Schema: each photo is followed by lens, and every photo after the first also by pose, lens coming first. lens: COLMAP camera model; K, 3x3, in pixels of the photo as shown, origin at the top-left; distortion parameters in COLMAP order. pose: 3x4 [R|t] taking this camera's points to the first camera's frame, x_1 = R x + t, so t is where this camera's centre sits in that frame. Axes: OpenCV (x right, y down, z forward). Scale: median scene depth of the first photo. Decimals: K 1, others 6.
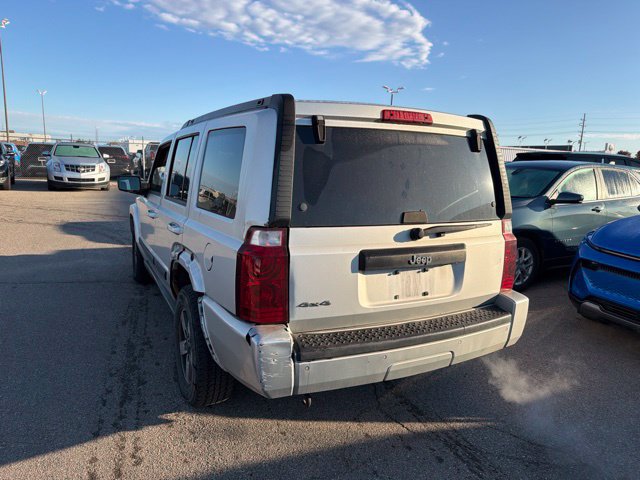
lens RADIAL K [[443.1, 0, 320.7], [0, 443.1, 241.4], [0, 0, 1]] dist [0.058824, -0.074002]
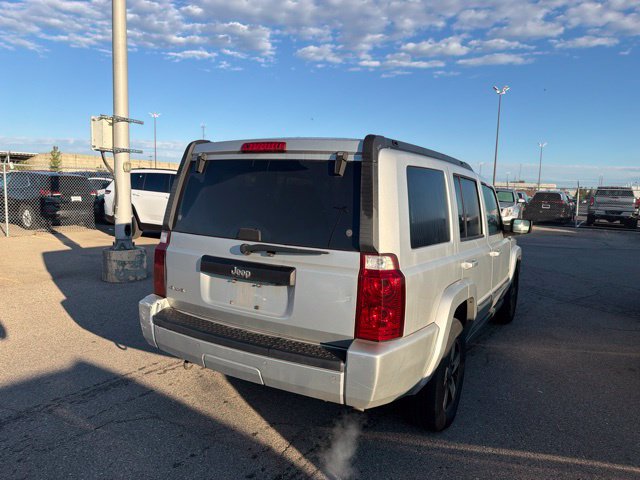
lens RADIAL K [[447.4, 0, 318.9], [0, 447.4, 240.6], [0, 0, 1]] dist [0.006064, -0.002412]
pose [[0.536659, 0.077086, -0.840271, 1.153953], [-0.165725, 0.986052, -0.015385, -0.047164], [0.827364, 0.147511, 0.541949, 0.497622]]
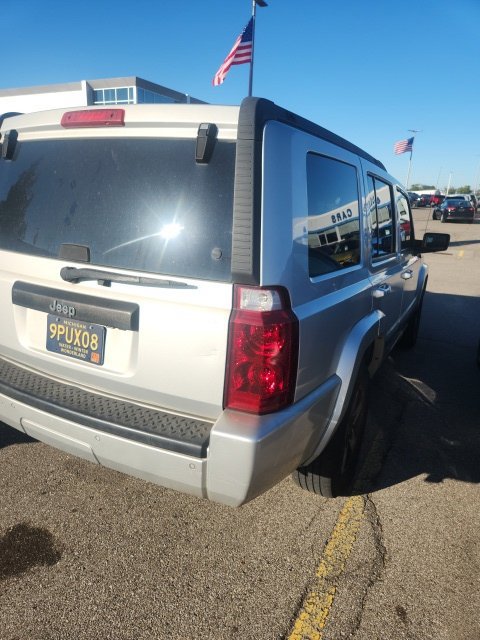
lens RADIAL K [[443.1, 0, 240.9], [0, 443.1, 322.1], [0, 0, 1]] dist [0.058824, -0.074002]
pose [[0.578749, 0.208276, -0.788461, 0.925689], [-0.176133, 0.975941, 0.128514, -0.080246], [0.796258, 0.064497, 0.601510, 0.716449]]
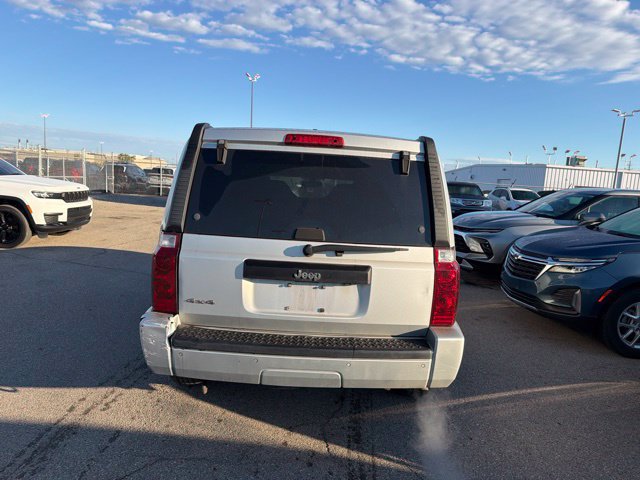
lens RADIAL K [[447.4, 0, 318.9], [0, 447.4, 240.6], [0, 0, 1]] dist [0.006064, -0.002412]
pose [[0.894491, 0.072579, -0.441155, 0.642169], [-0.103152, 0.993616, -0.045681, 0.005561], [0.435023, 0.086367, 0.896268, 0.065502]]
